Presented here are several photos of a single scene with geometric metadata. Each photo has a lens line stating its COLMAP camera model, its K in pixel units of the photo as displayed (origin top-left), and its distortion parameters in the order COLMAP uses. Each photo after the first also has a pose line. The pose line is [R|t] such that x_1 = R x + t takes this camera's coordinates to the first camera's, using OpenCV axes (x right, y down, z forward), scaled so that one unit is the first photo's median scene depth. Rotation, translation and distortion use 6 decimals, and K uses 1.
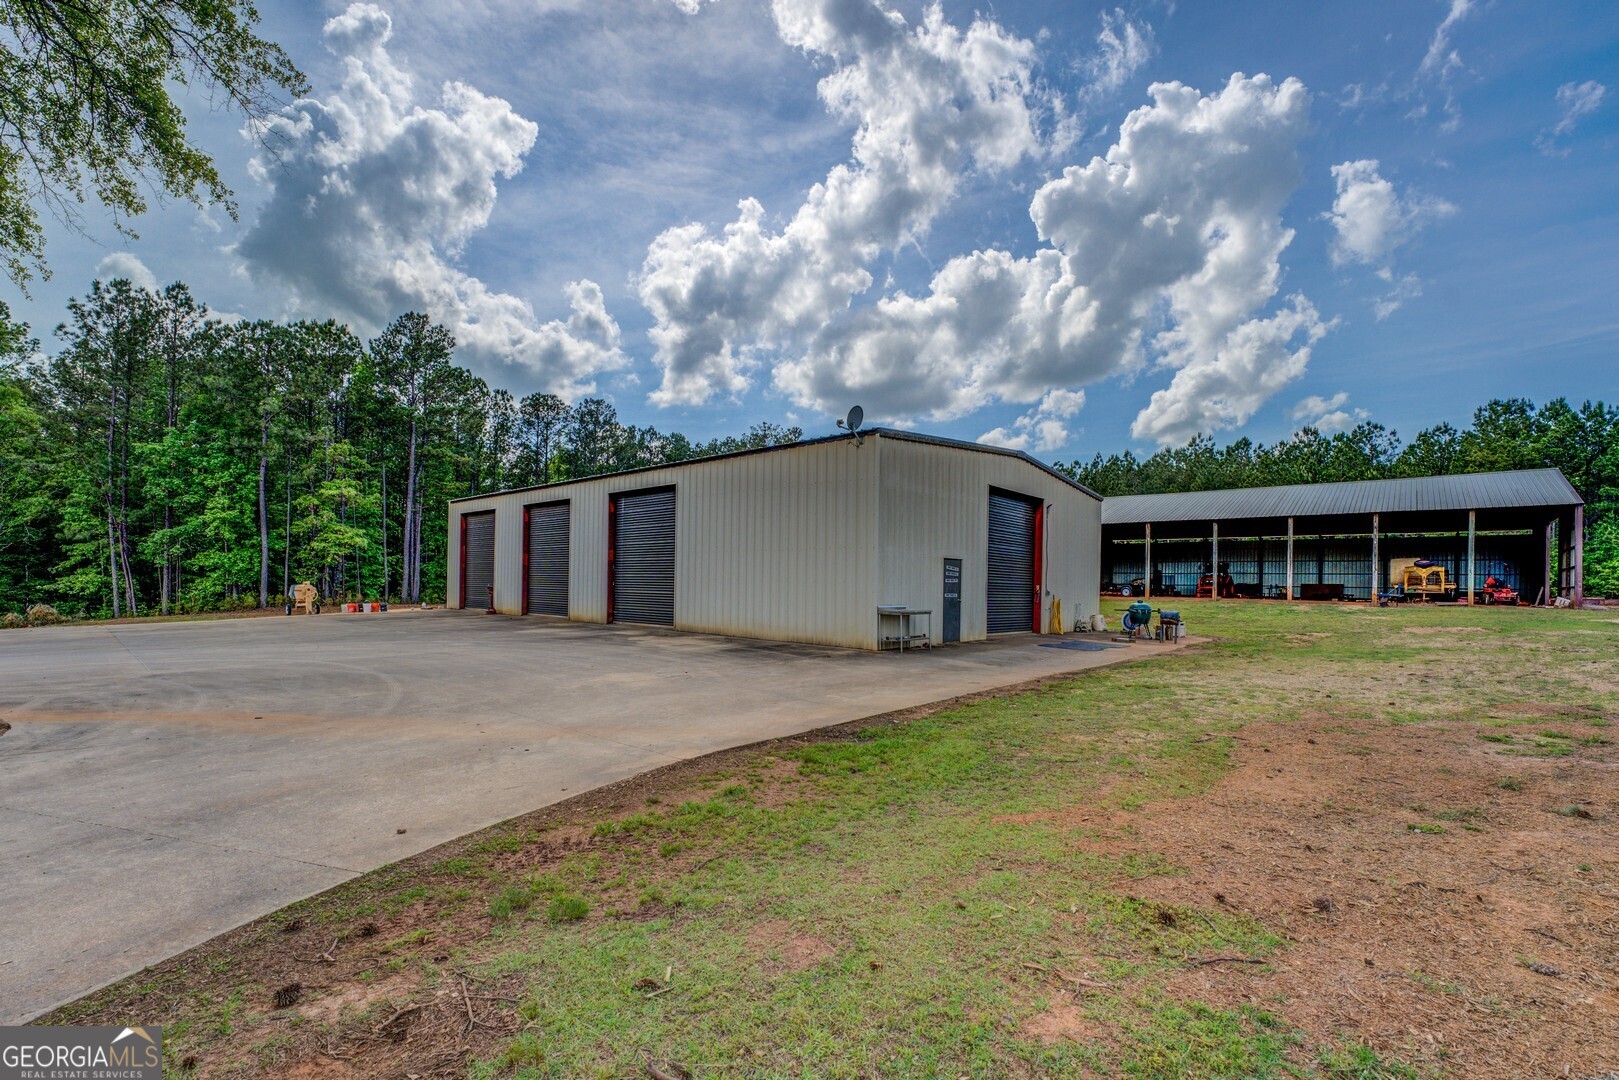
lens RADIAL K [[686.9, 0, 809.0], [0, 686.9, 561.1], [0, 0, 1]] dist [-0.017042, 0.000109]
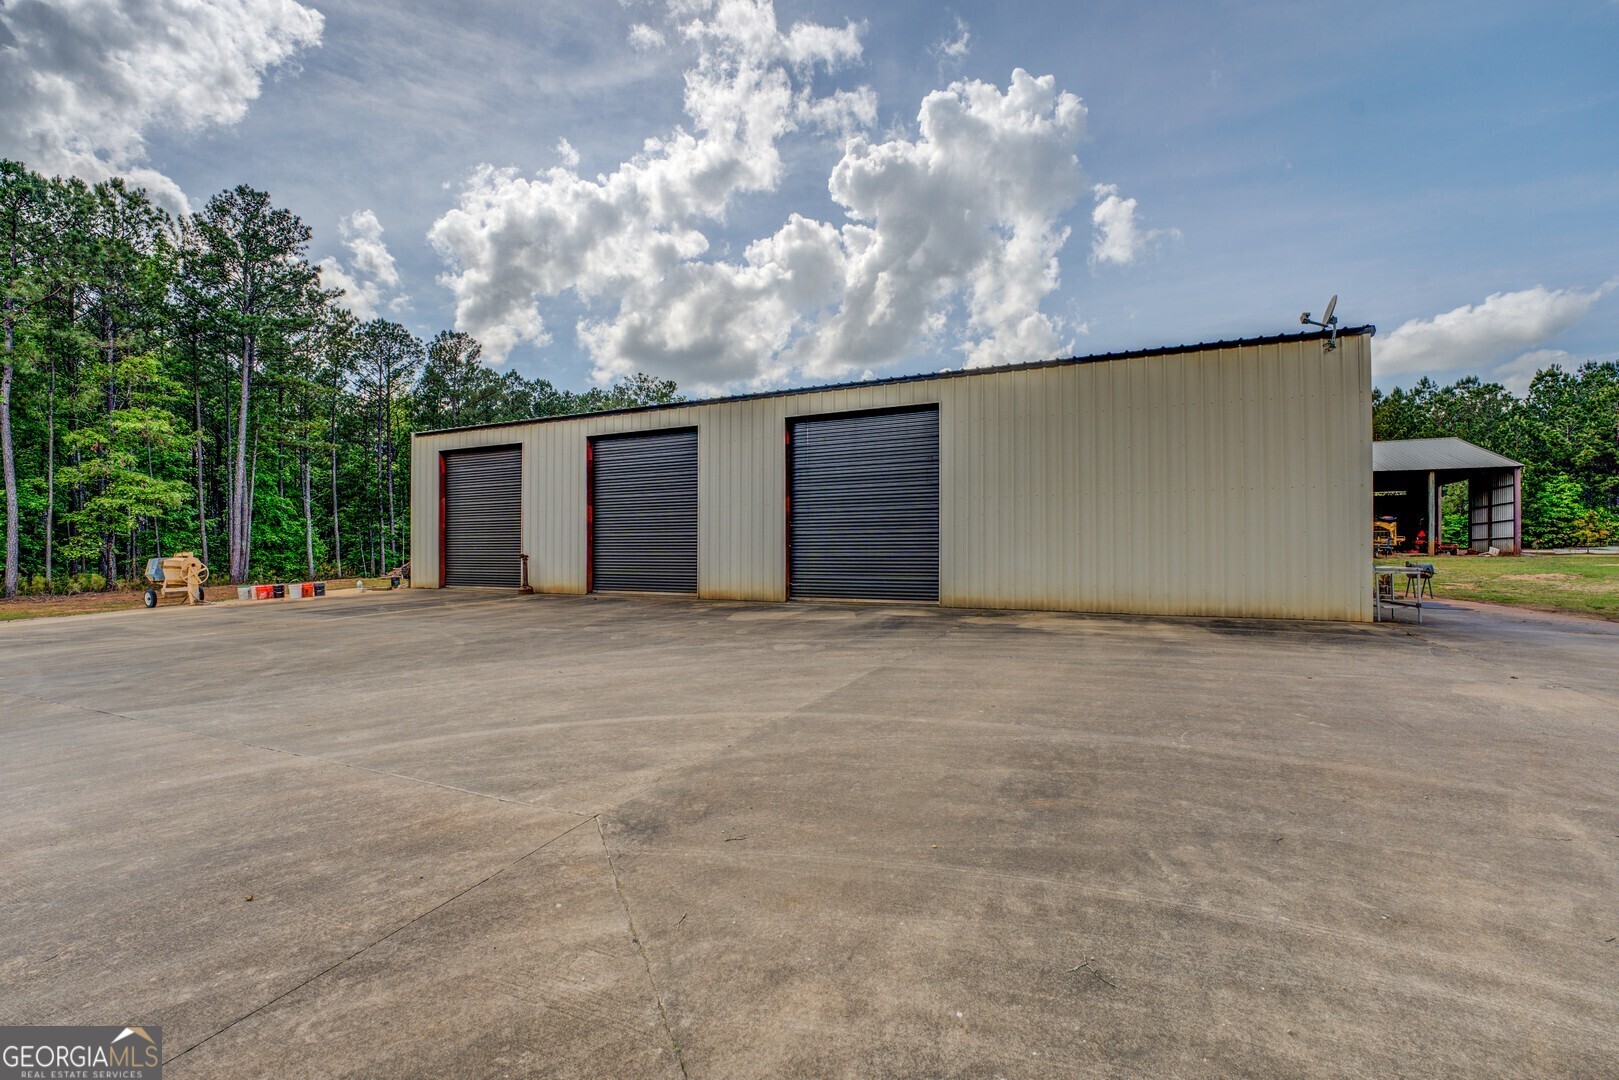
lens RADIAL K [[679.9, 0, 814.6], [0, 679.9, 533.1], [0, 0, 1]] dist [-0.017088, 0.000152]
pose [[0.961221, -0.009177, 0.275627, -0.217499], [0.007488, 0.999946, 0.007178, 0.007776], [-0.275678, -0.004836, 0.961238, 0.154201]]
